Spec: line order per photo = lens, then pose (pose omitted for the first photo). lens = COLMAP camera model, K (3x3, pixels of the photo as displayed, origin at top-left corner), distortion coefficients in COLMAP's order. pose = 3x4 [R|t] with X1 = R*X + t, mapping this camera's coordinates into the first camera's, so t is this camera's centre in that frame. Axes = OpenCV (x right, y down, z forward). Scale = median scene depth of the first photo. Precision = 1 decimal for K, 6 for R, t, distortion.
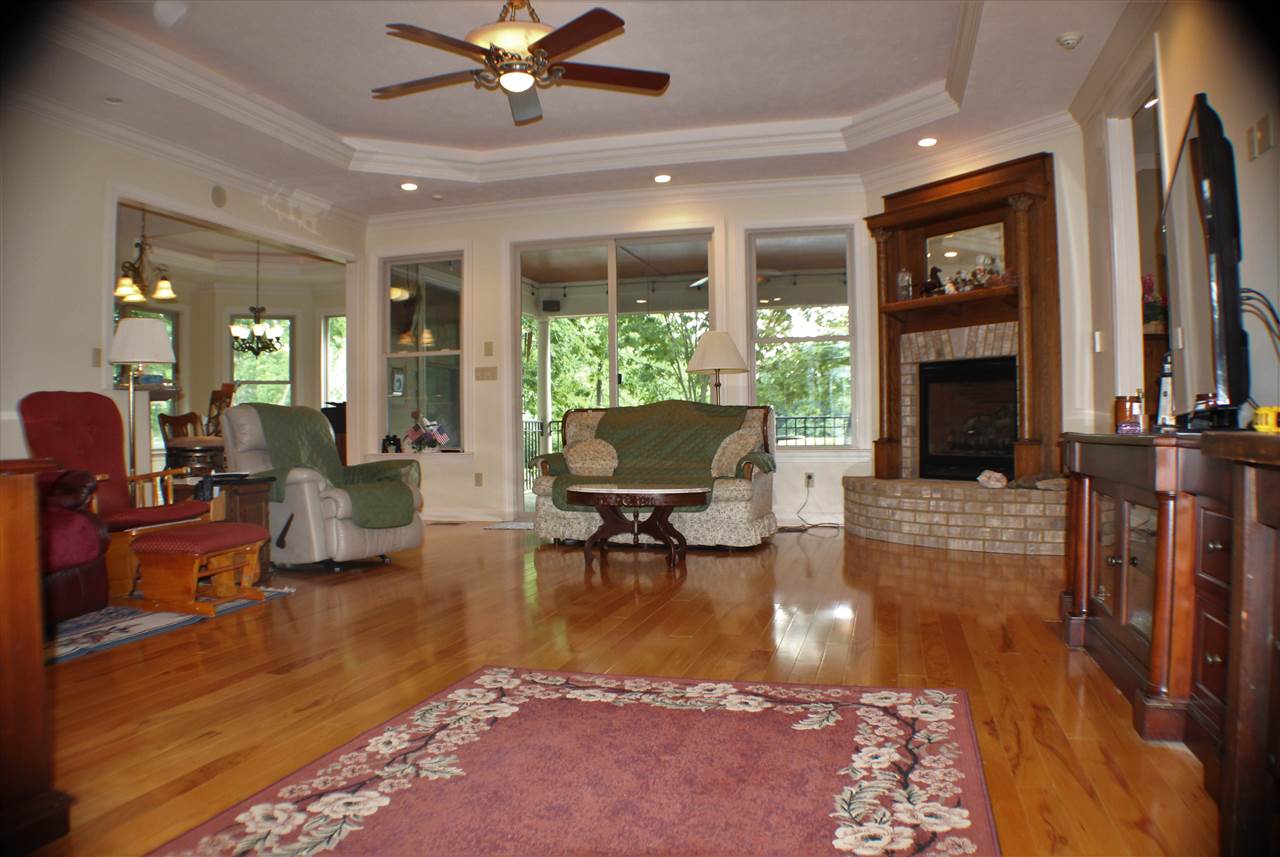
lens RADIAL K [[935.4, 0, 640.0], [0, 935.4, 428.5], [0, 0, 1]] dist [-0.191931, -0.002286]
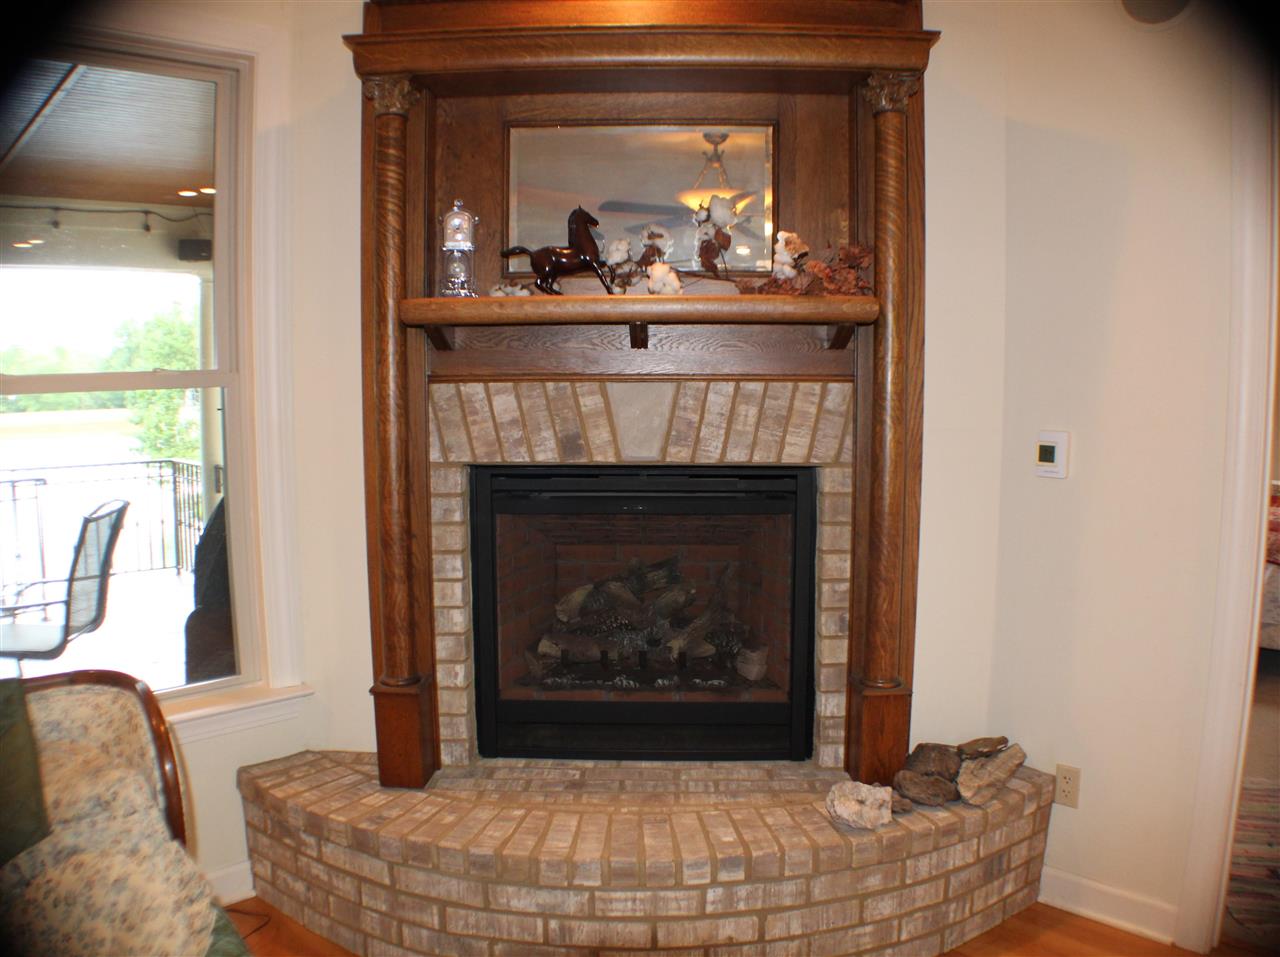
lens RADIAL K [[1007.7, 0, 640.0], [0, 1007.7, 478.5], [0, 0, 1]] dist [-0.202727, -0.000561]
pose [[0.523939, -0.075361, 0.848415, -0.005962], [-0.001680, 0.995985, 0.089506, -0.109980], [-0.851754, -0.048321, 0.521709, 0.796530]]
